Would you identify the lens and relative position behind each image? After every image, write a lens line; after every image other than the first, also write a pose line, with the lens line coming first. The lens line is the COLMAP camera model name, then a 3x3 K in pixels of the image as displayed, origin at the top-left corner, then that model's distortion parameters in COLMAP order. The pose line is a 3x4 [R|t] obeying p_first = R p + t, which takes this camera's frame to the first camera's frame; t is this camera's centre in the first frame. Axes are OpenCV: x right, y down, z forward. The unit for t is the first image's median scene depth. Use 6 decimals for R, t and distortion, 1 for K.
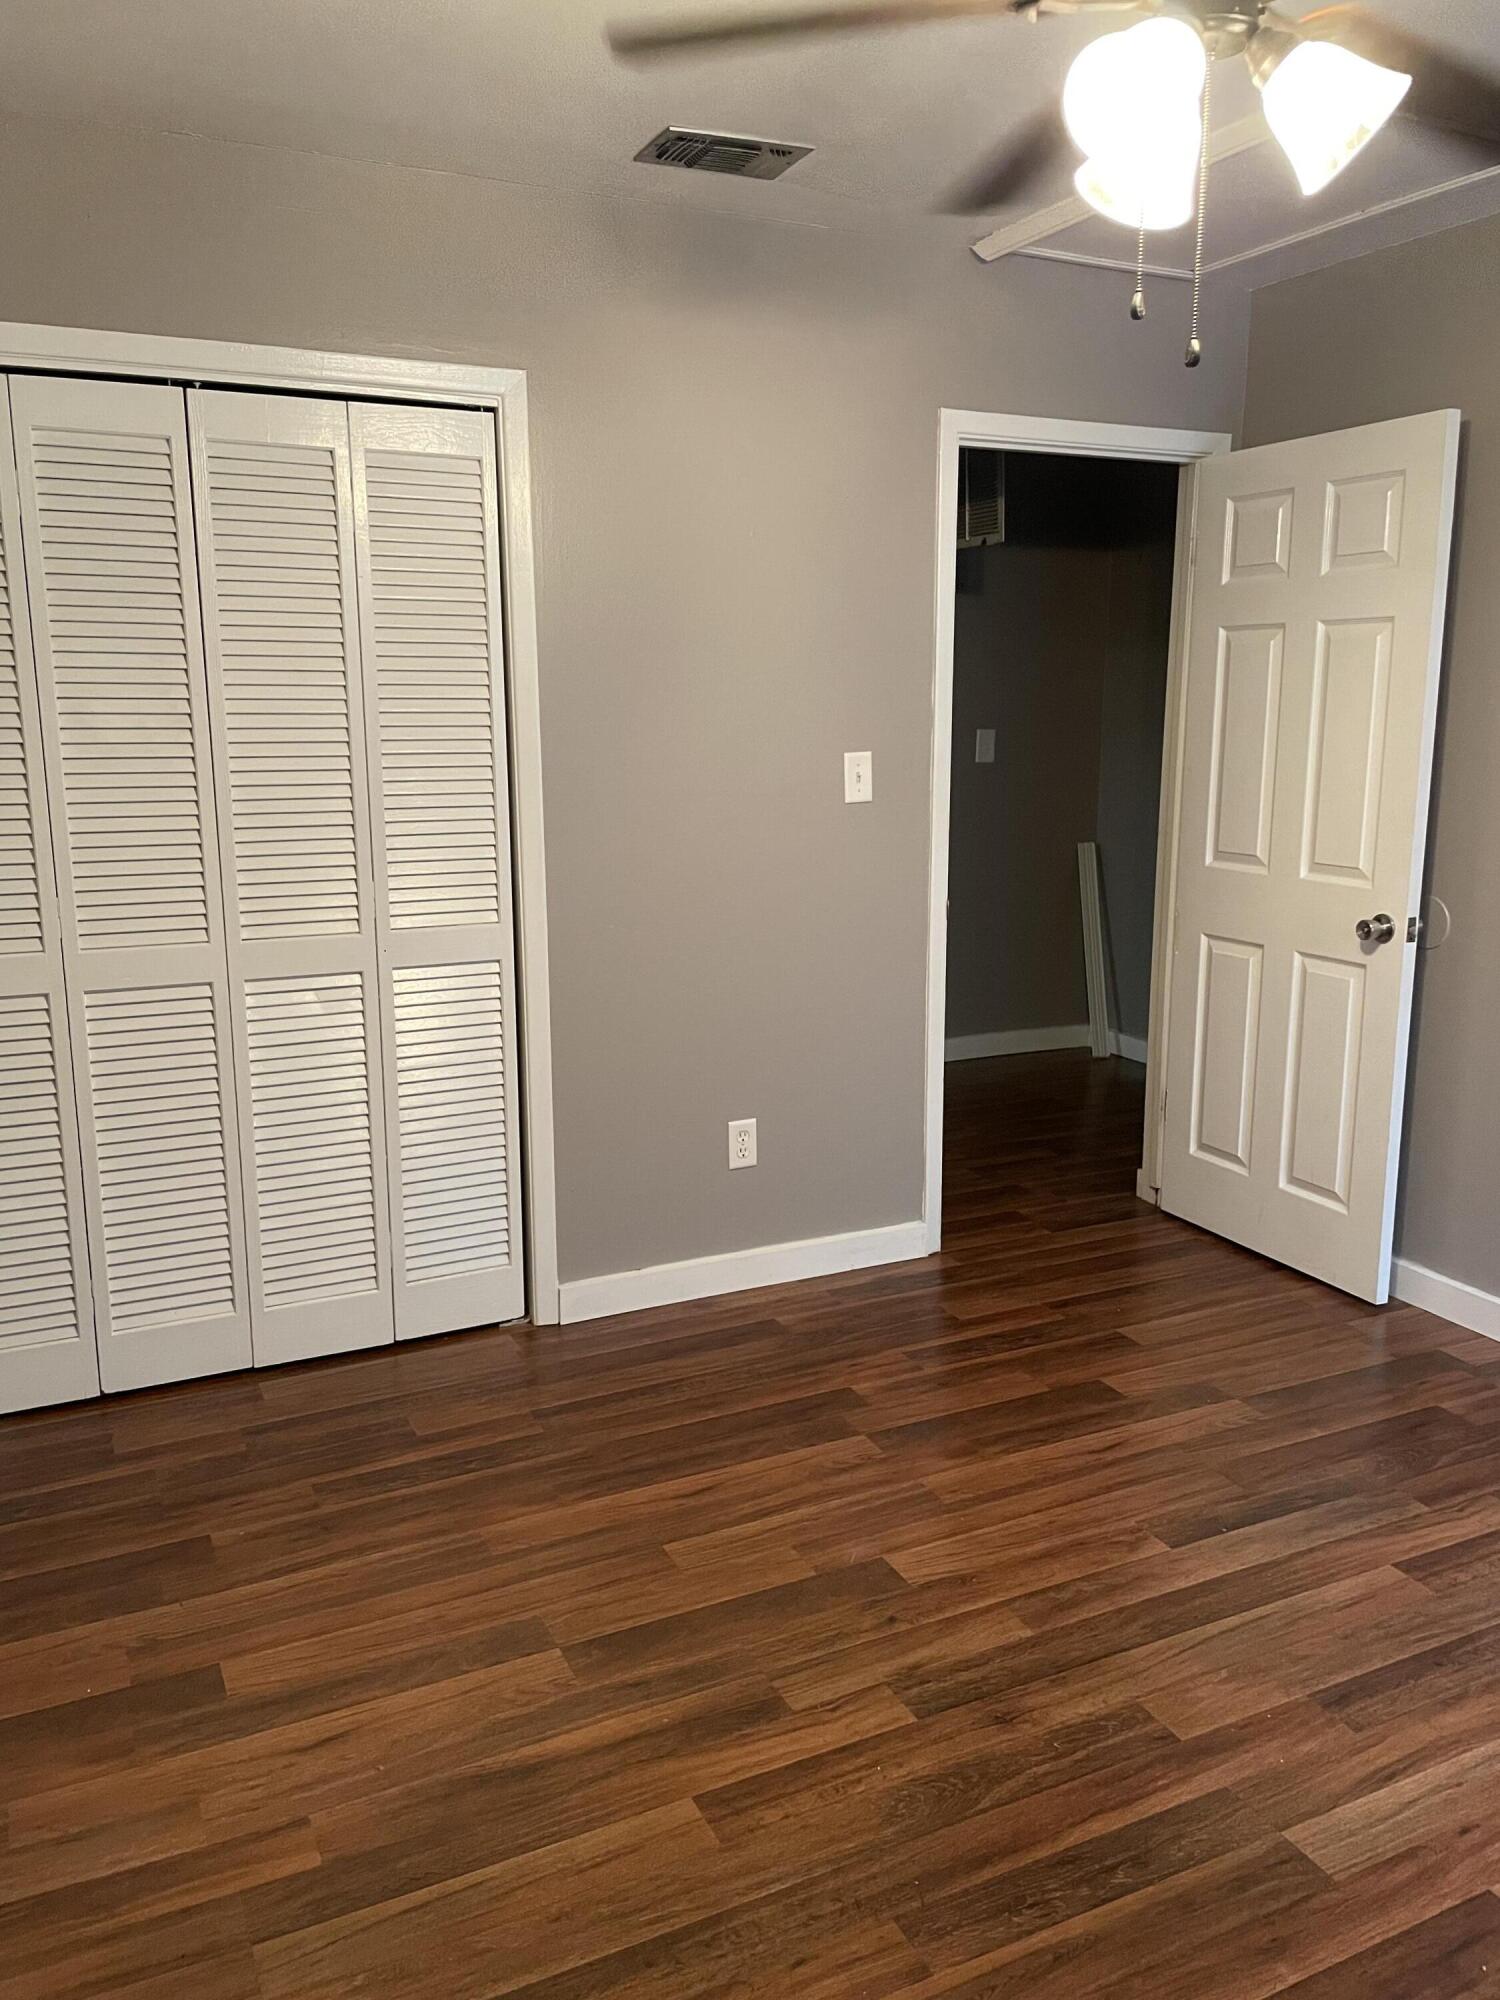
lens RADIAL K [[1517.6, 0, 749.4], [0, 1517.6, 1000.6], [0, 0, 1]] dist [-0.004061, -0.004441]
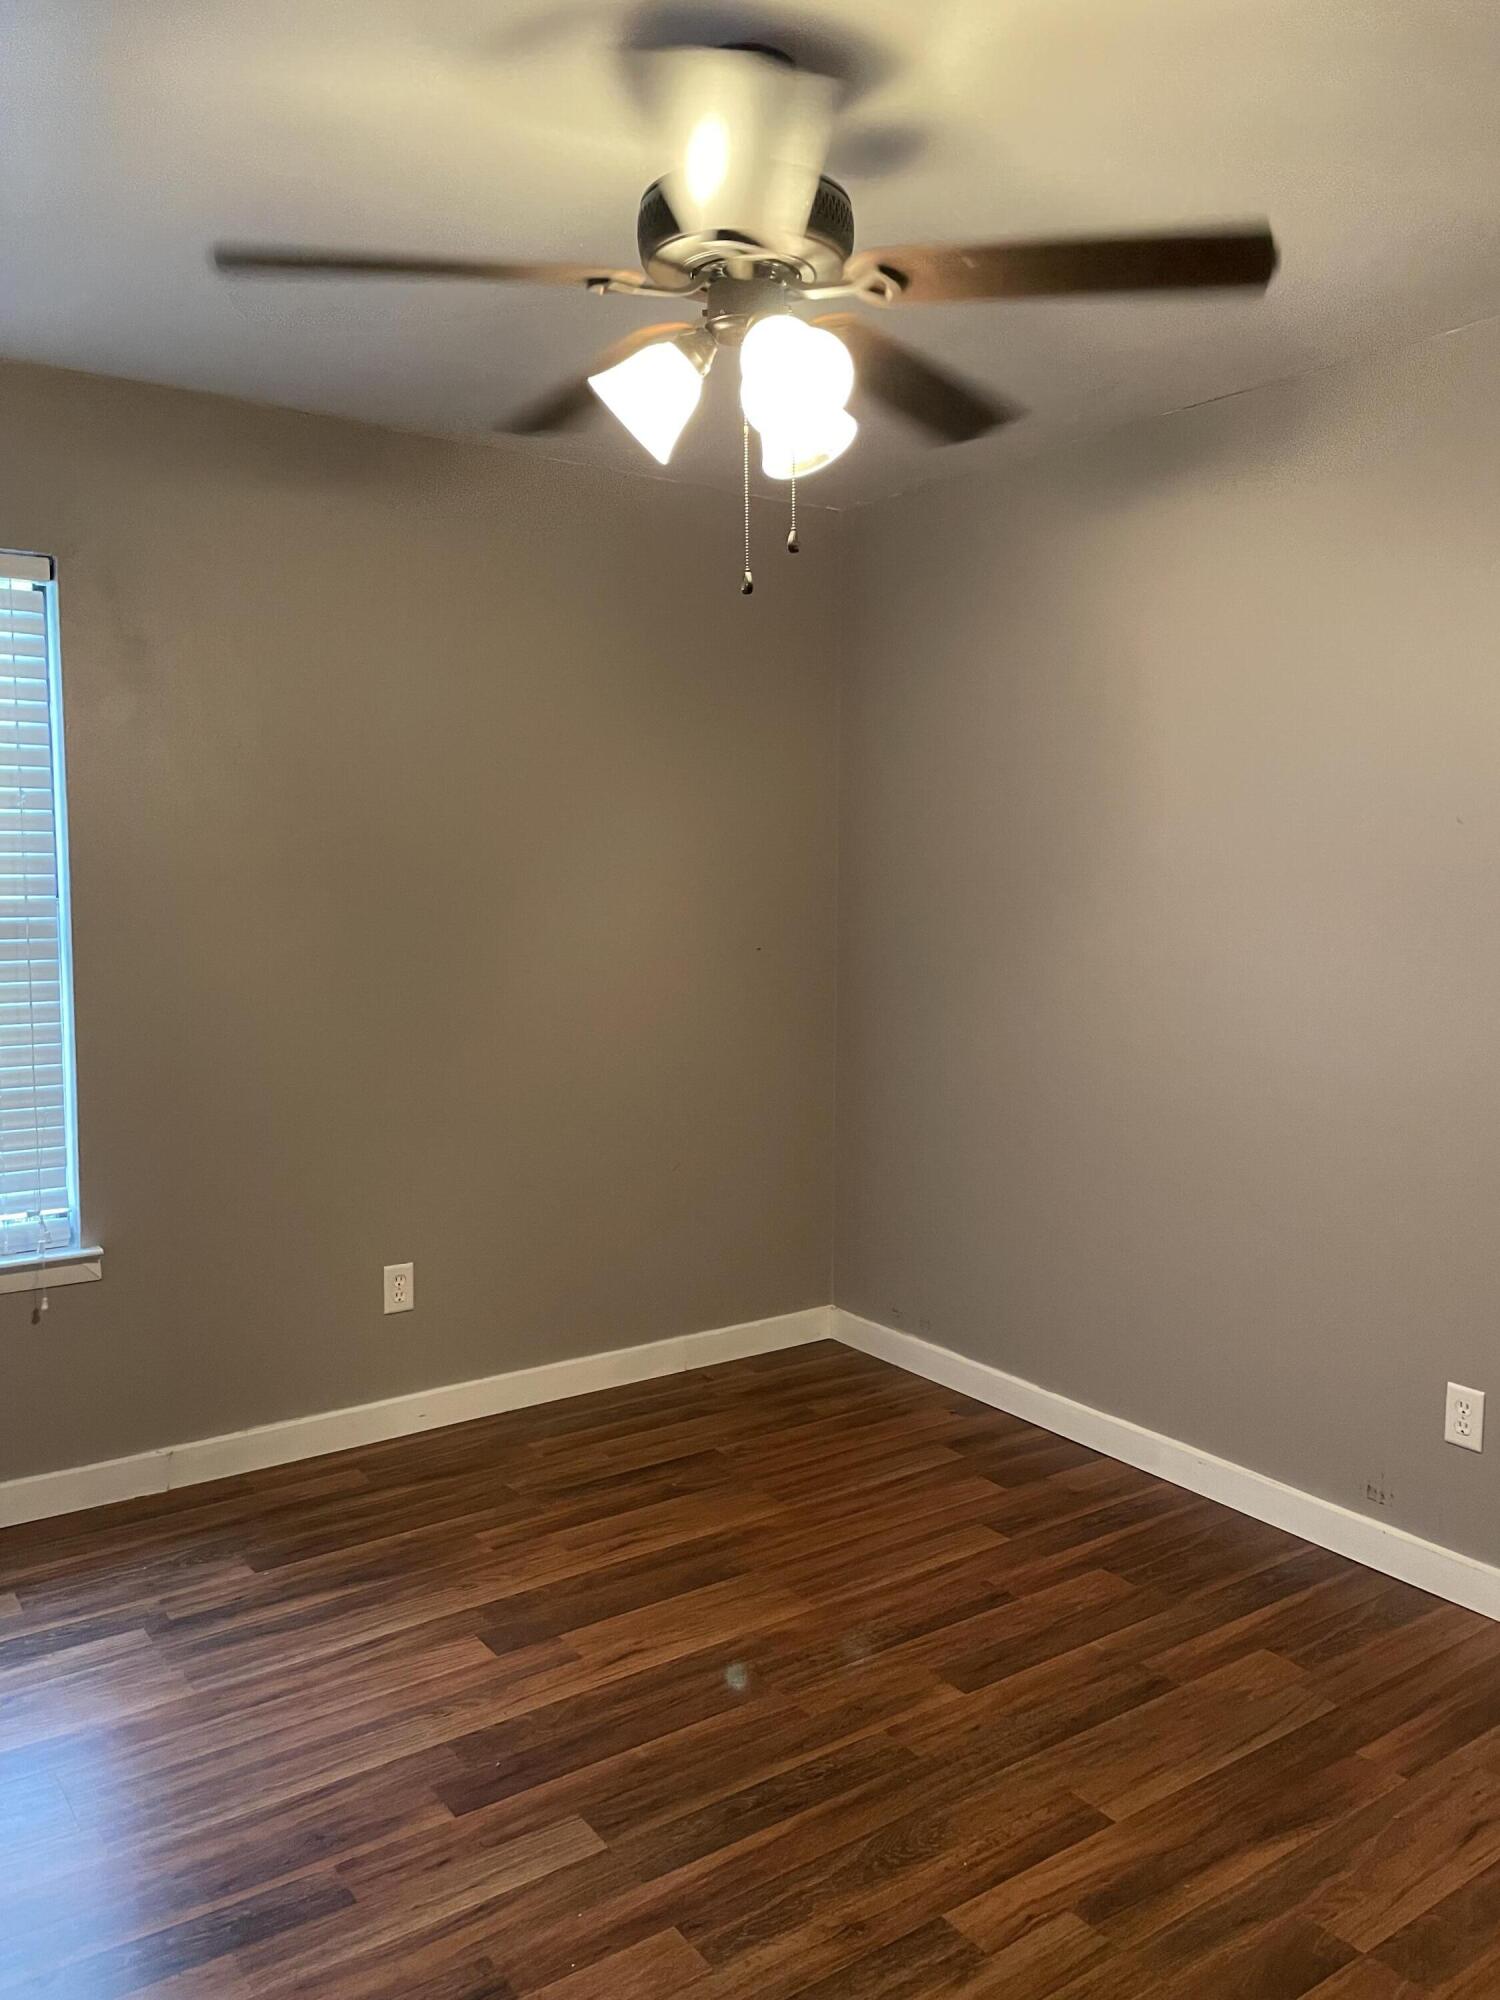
lens RADIAL K [[1517.6, 0, 749.3], [0, 1517.6, 1000.2], [0, 0, 1]] dist [-0.004061, -0.004441]
pose [[-0.987338, 0.013822, -0.158026, 0.399132], [-0.033726, 0.955129, 0.294263, -0.383027], [0.155003, 0.295866, -0.942570, 1.821695]]
